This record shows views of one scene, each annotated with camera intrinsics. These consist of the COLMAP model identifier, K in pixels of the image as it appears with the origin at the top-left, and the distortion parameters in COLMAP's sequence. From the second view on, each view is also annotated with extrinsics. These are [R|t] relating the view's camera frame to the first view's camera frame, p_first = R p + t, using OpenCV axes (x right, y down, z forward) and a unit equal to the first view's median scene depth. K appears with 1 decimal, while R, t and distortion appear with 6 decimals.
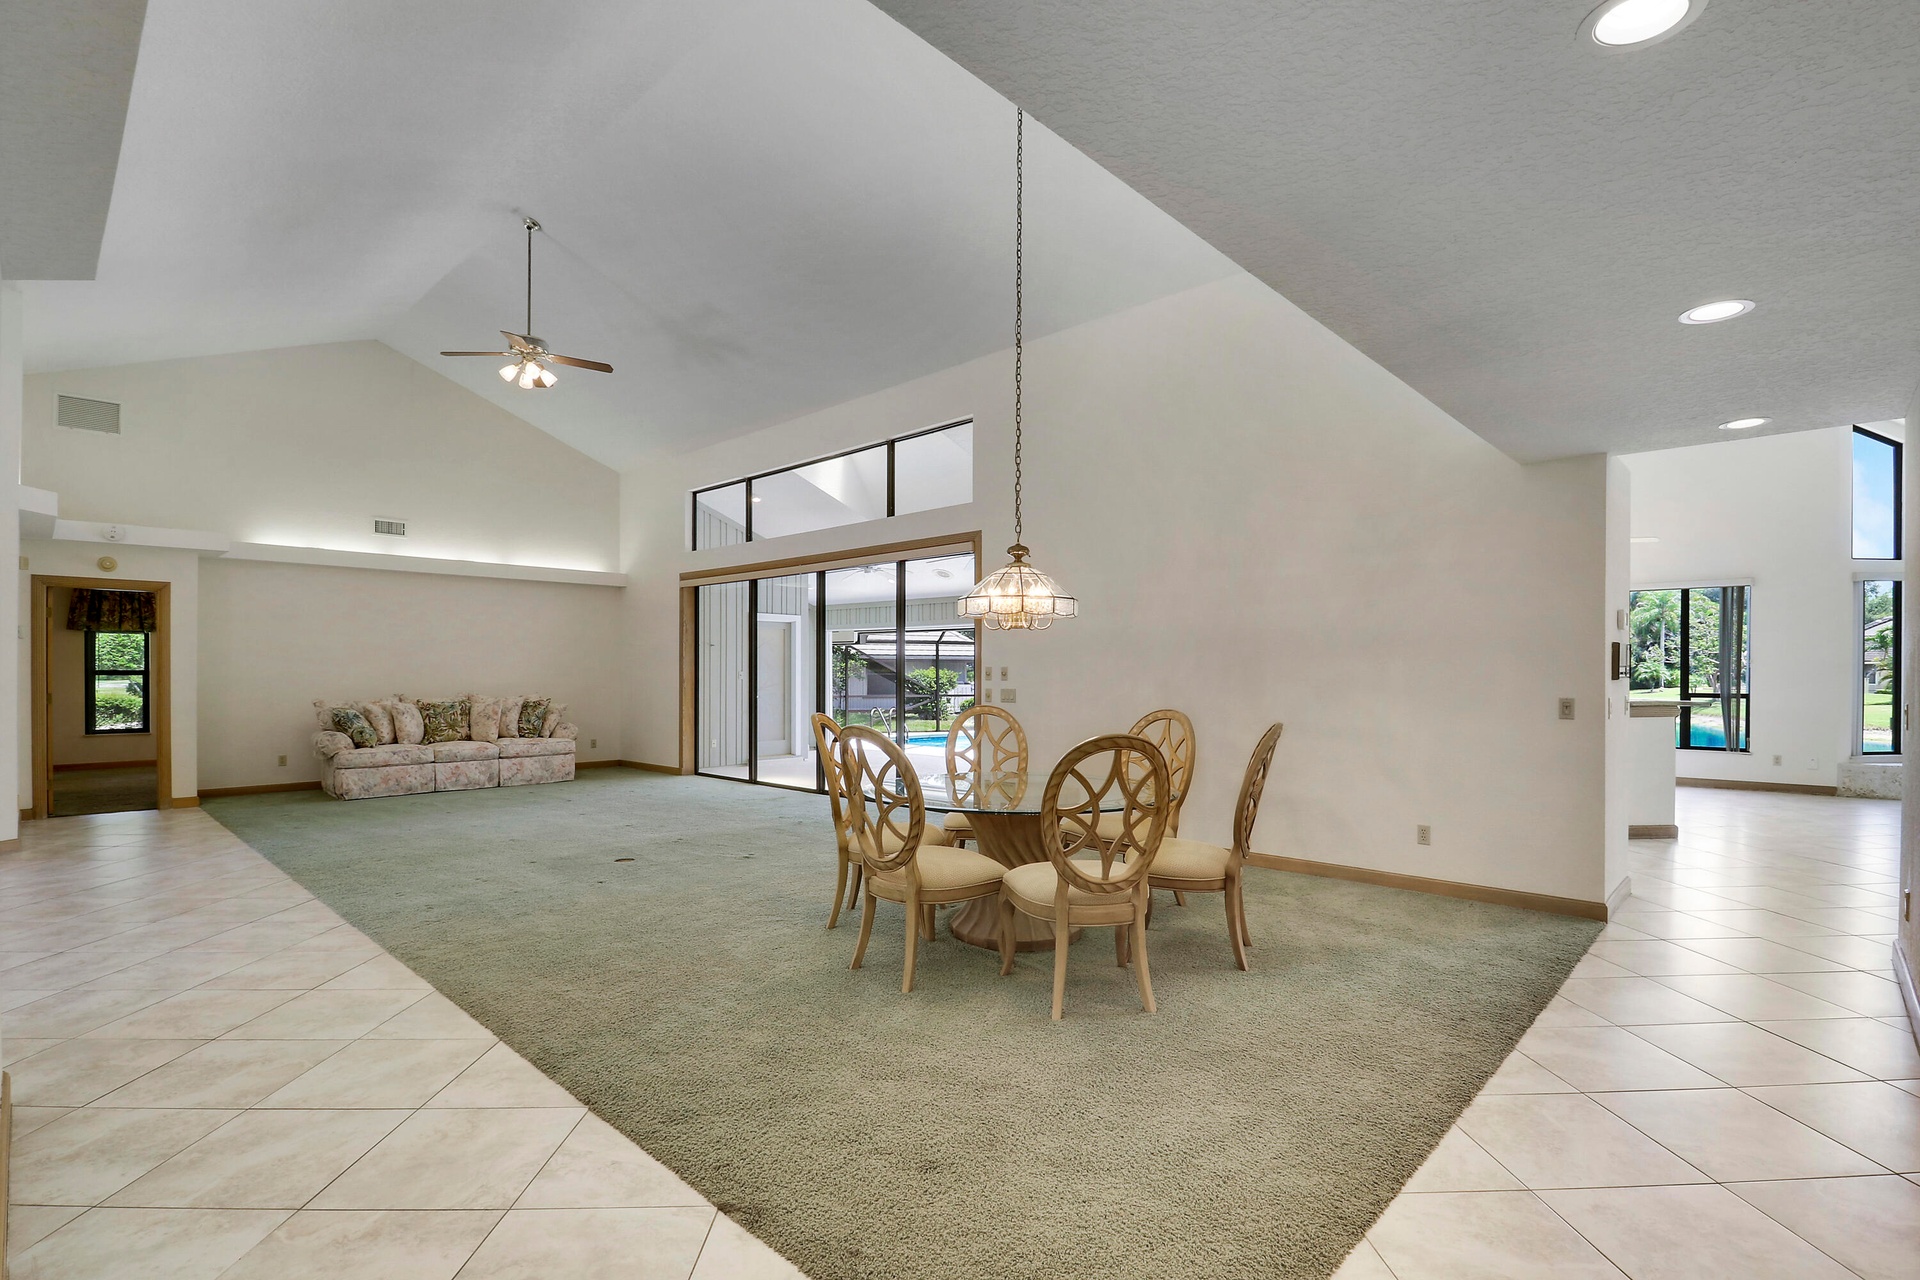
lens RADIAL K [[900.0, 0, 1015.7], [0, 900.0, 682.0], [0, 0, 1]] dist [-0.001918, -0.001878]
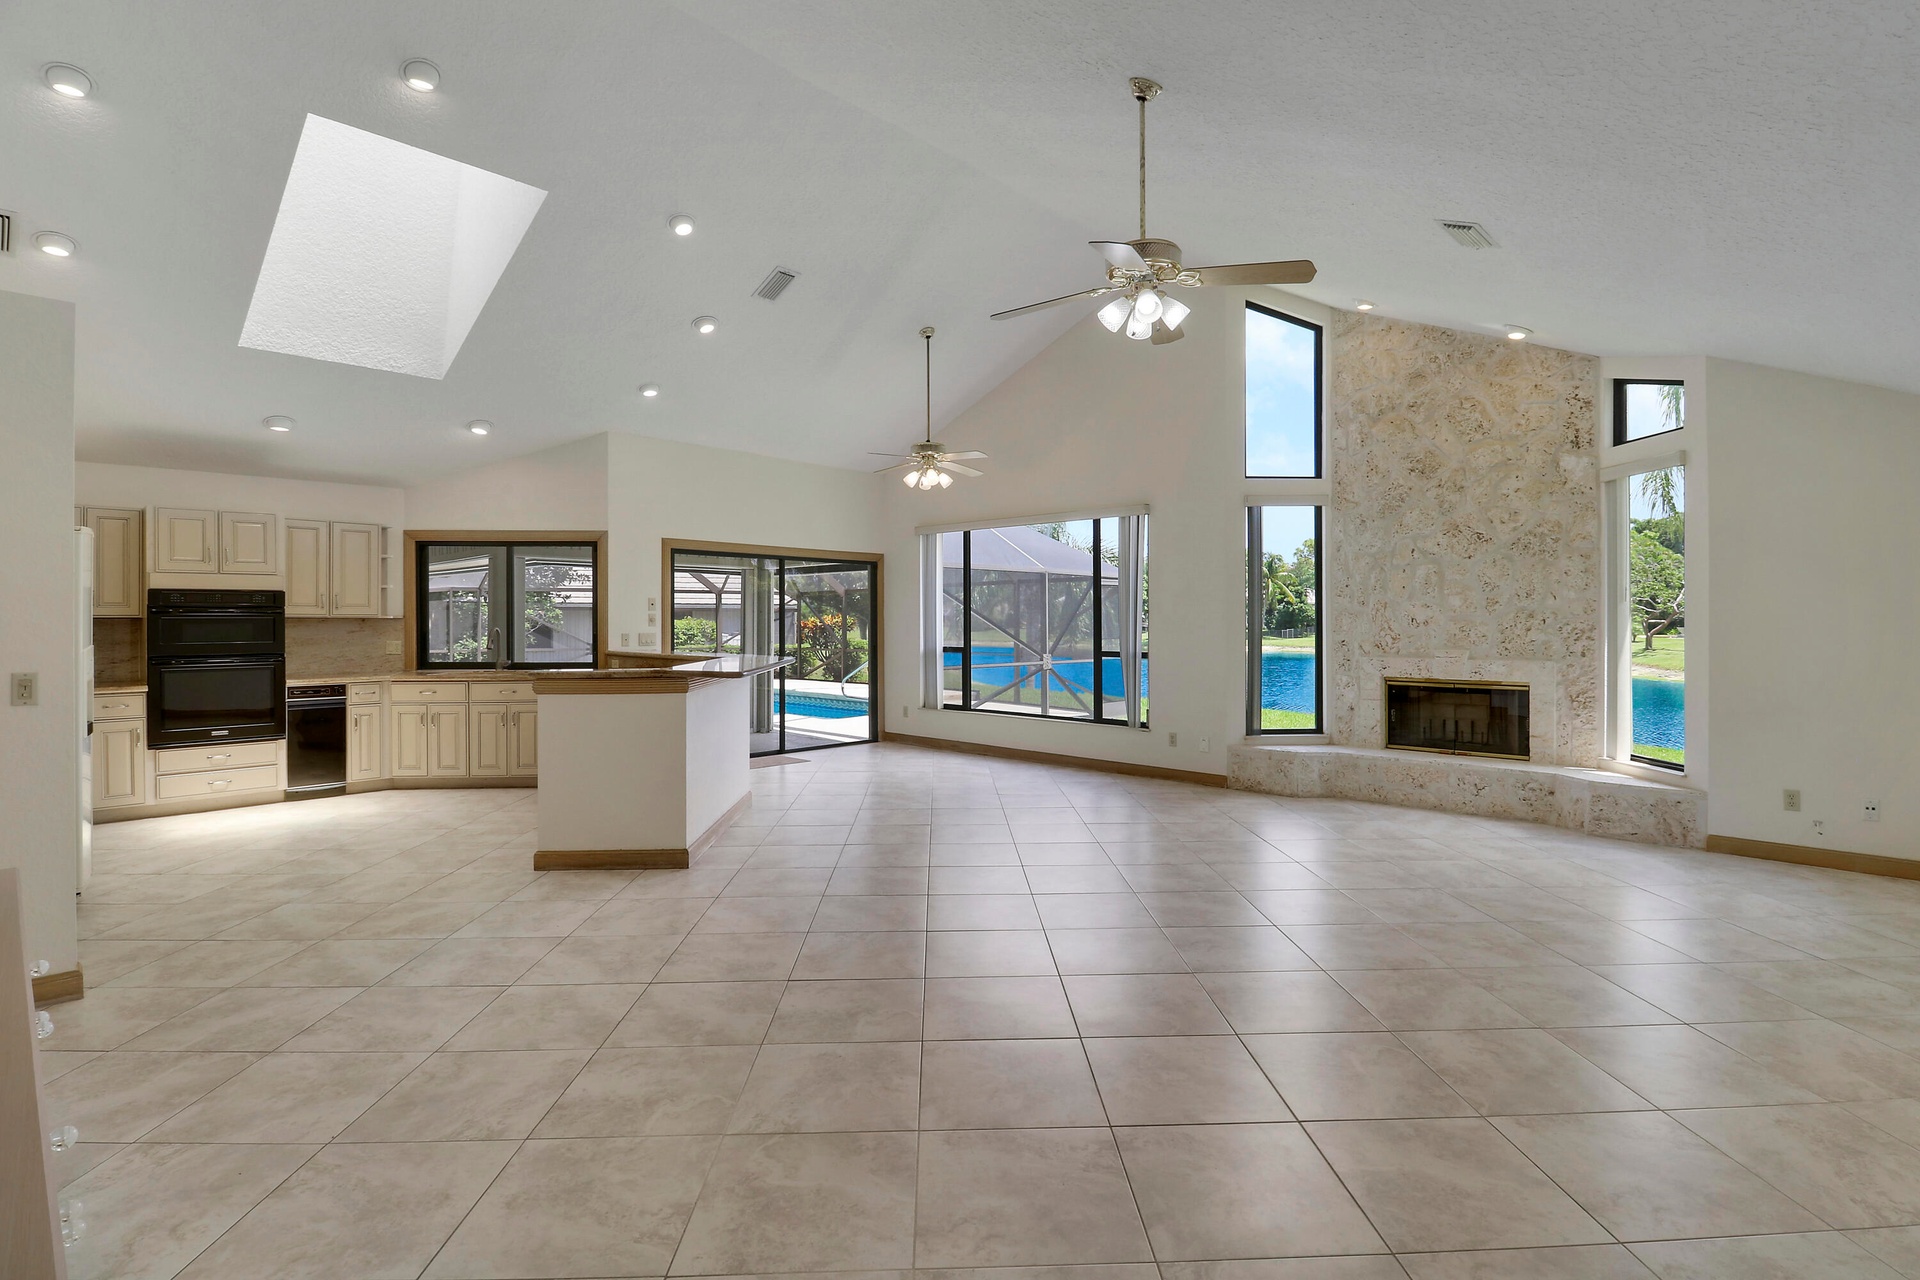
lens RADIAL K [[900.0, 0, 957.7], [0, 900.0, 628.5], [0, 0, 1]] dist [-0.001918, -0.001878]
pose [[0.999364, -0.003013, -0.035528, 0.710429], [0.002963, 0.999995, -0.001481, -0.008220], [0.035533, 0.001375, 0.999368, 0.224475]]
